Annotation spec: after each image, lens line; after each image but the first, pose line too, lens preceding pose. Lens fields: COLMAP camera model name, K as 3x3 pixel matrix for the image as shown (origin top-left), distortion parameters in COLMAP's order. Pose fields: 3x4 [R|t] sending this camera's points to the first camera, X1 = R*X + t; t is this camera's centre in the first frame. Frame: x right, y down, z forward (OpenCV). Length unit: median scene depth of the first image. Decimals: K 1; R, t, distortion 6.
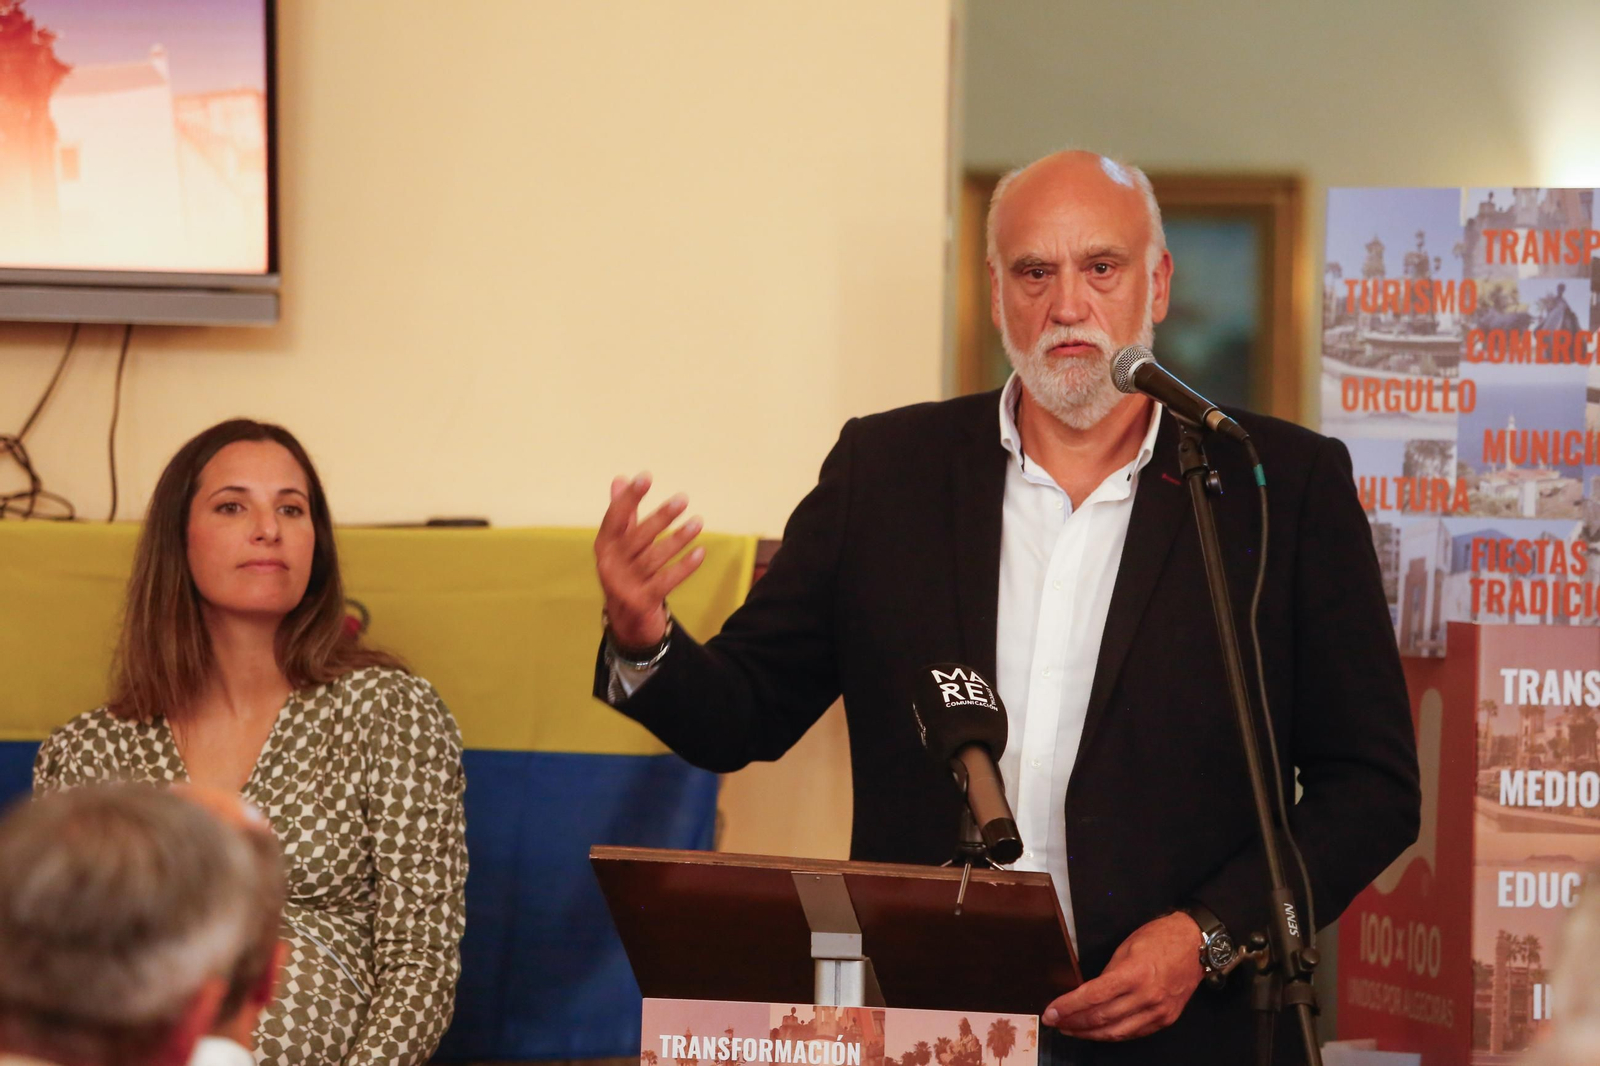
lens RADIAL K [[8038.9, 0, 846.7], [0, 8038.9, 524.4], [0, 0, 1]] dist [1.371949, 0.000000]
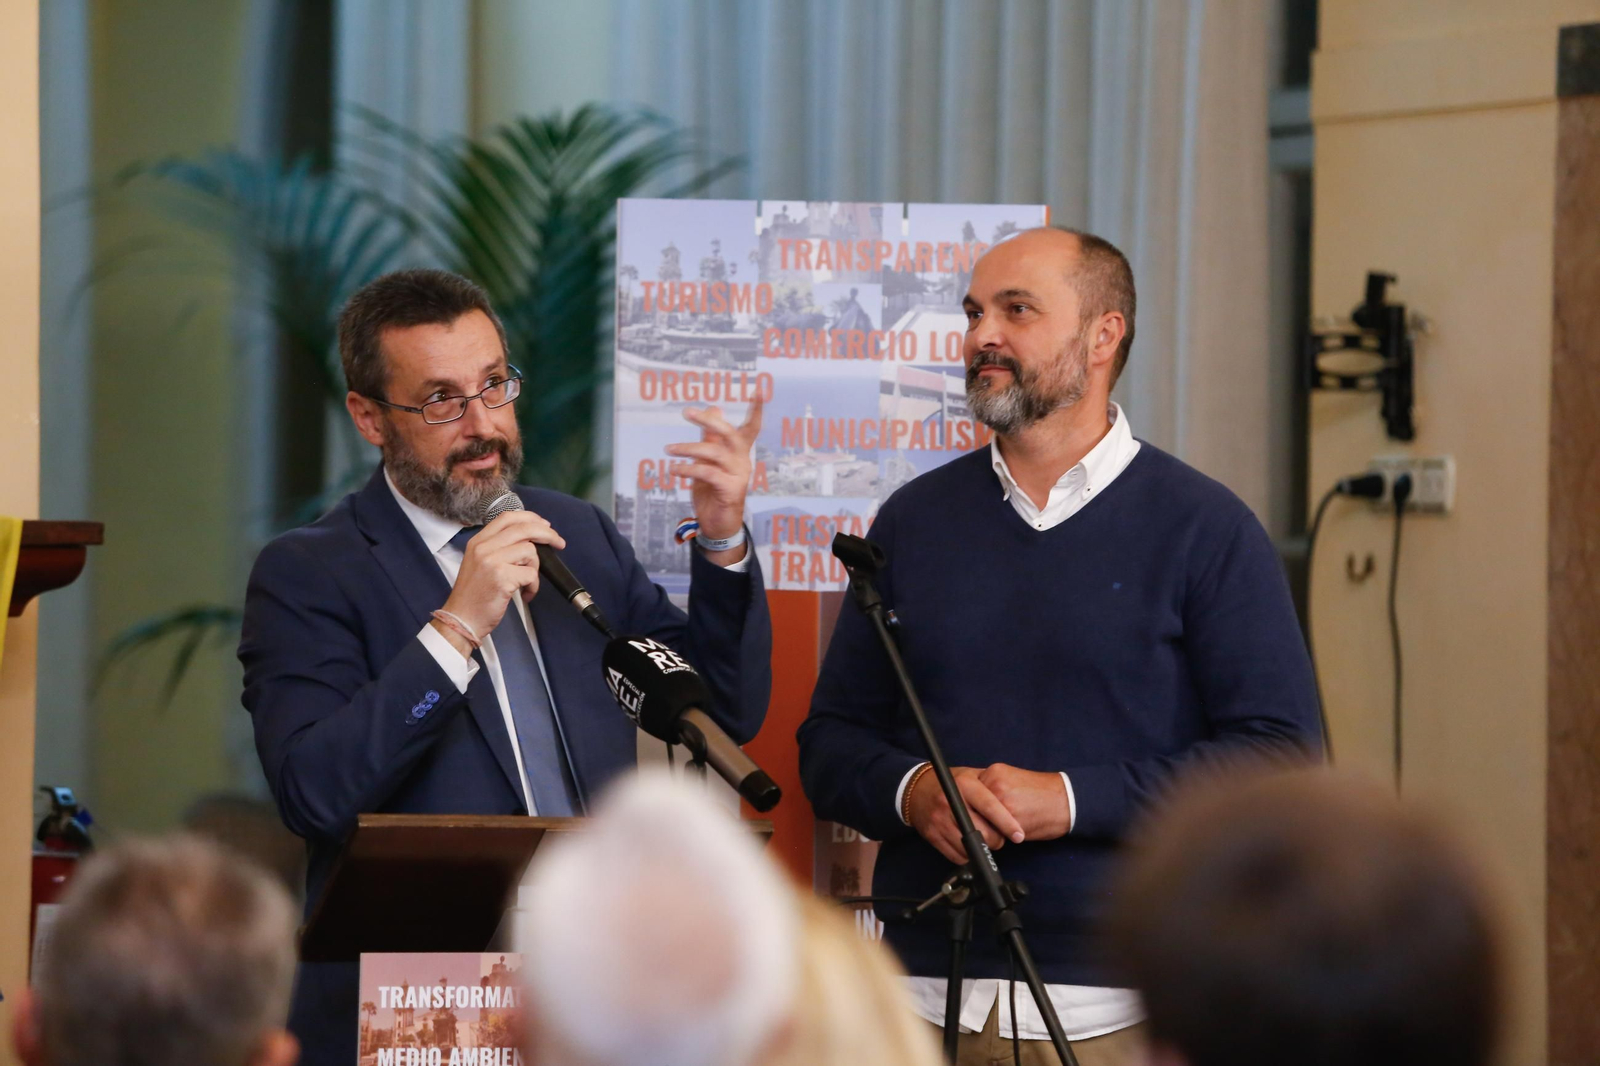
lens RADIAL K [[8043.4, 0, 804.0], [0, 8043.4, 536.6], [0, 0, 1]] dist [0.952344, 0.000000]
pose [[0.876744, -0.012266, 0.480801, -0.451898], [0.006291, 0.999882, 0.014036, -0.010823], [-0.480916, -0.009281, 0.876718, 0.024999]]
